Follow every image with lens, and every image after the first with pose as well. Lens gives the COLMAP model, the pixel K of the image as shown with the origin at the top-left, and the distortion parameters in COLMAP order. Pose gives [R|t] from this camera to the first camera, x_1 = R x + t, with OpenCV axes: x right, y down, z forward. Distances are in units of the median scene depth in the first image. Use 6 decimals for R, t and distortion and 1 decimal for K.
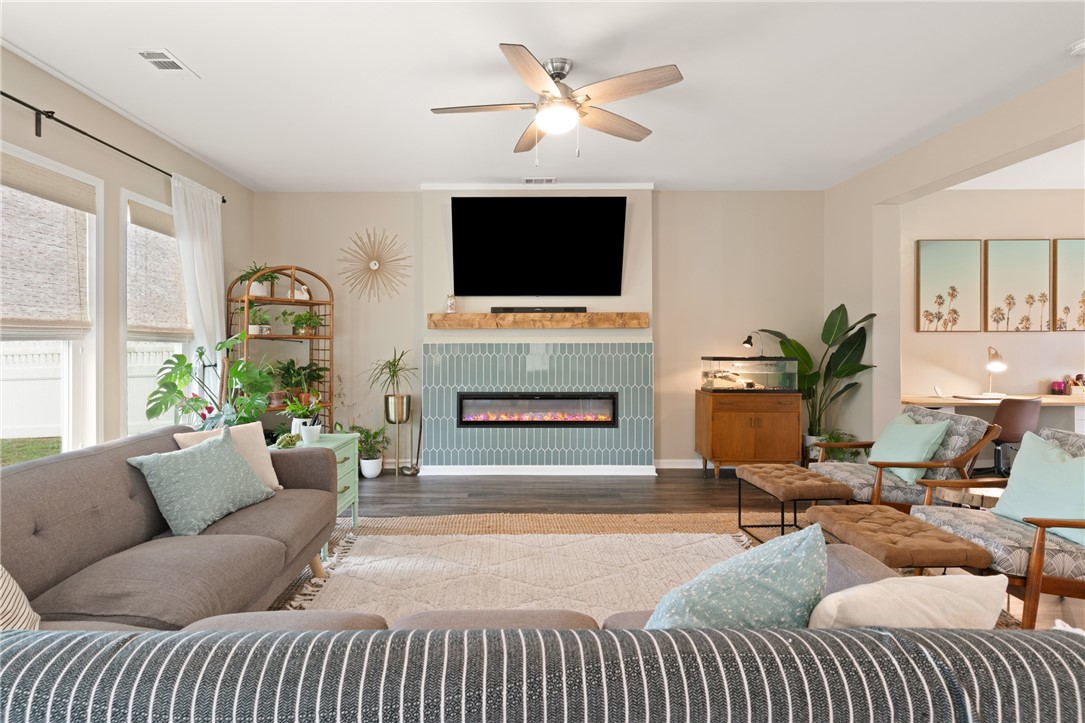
lens RADIAL K [[522.6, 0, 503.1], [0, 522.6, 349.1], [0, 0, 1]] dist [-0.000386, 0.000463]
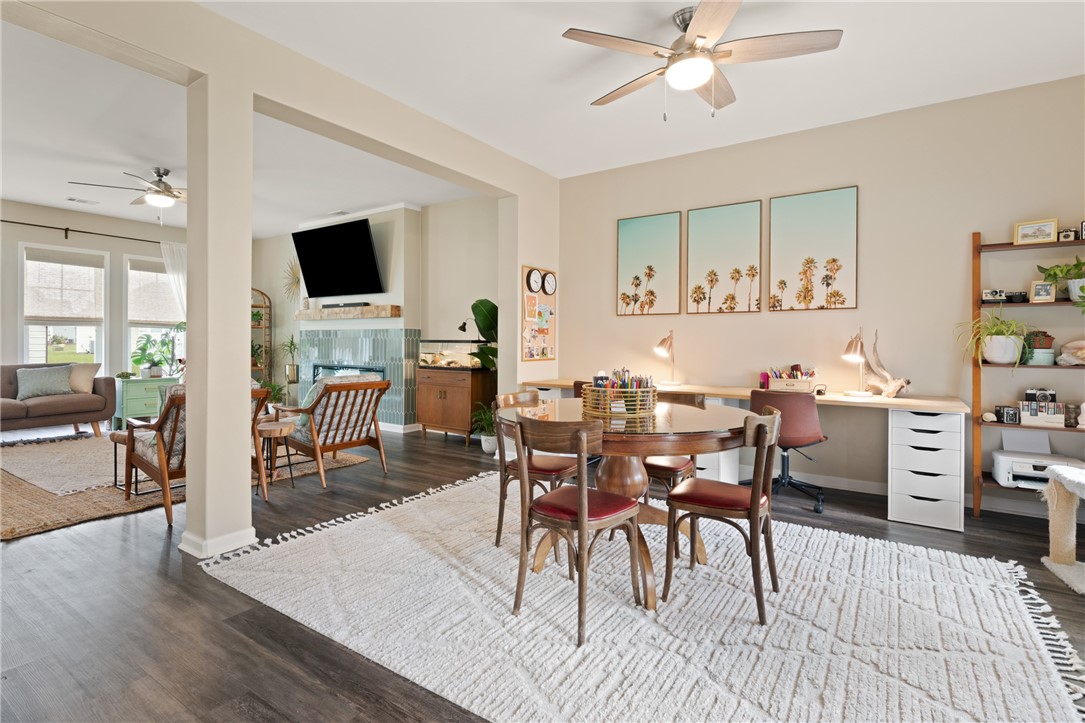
lens RADIAL K [[523.9, 0, 544.1], [0, 523.9, 345.6], [0, 0, 1]] dist [0.001273, -0.000104]
pose [[0.832816, 0.010410, -0.553452, 1.275217], [-0.014841, 0.999884, -0.003524, 0.028586], [0.553351, 0.011148, 0.832874, 0.131687]]
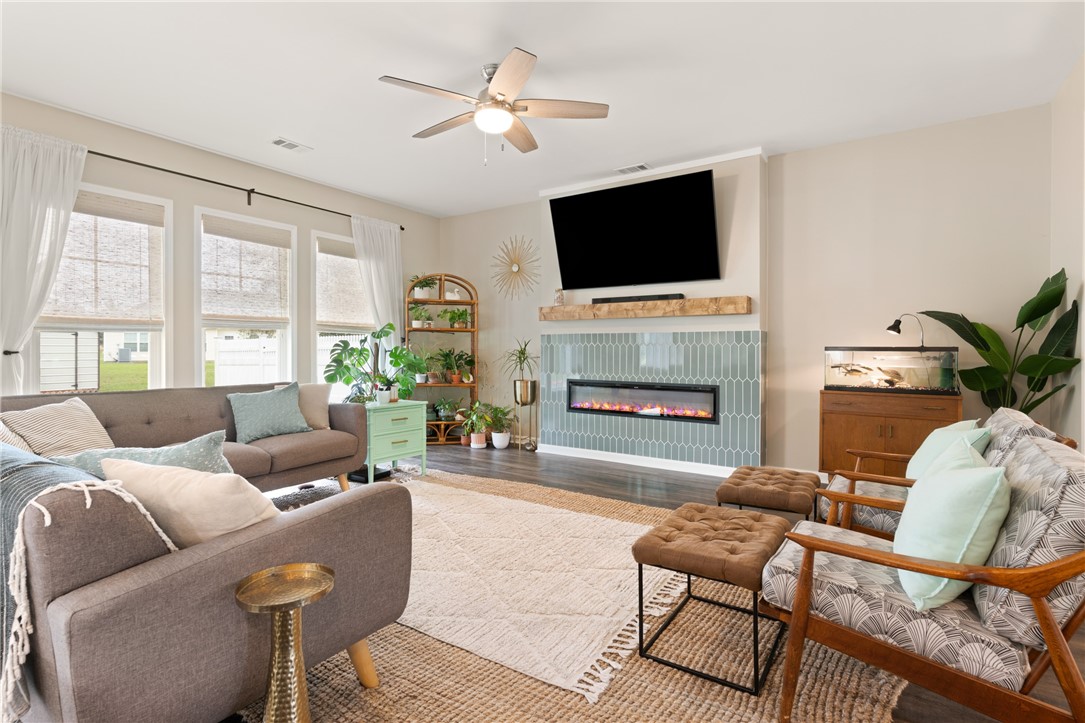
lens RADIAL K [[514.2, 0, 542.5], [0, 514.2, 361.5], [0, 0, 1]] dist [-0.001346, -0.000152]
pose [[0.835757, 0.017503, -0.548820, 0.455670], [-0.010909, 0.999824, 0.015274, 0.030476], [0.548990, -0.006779, 0.835801, 0.083733]]
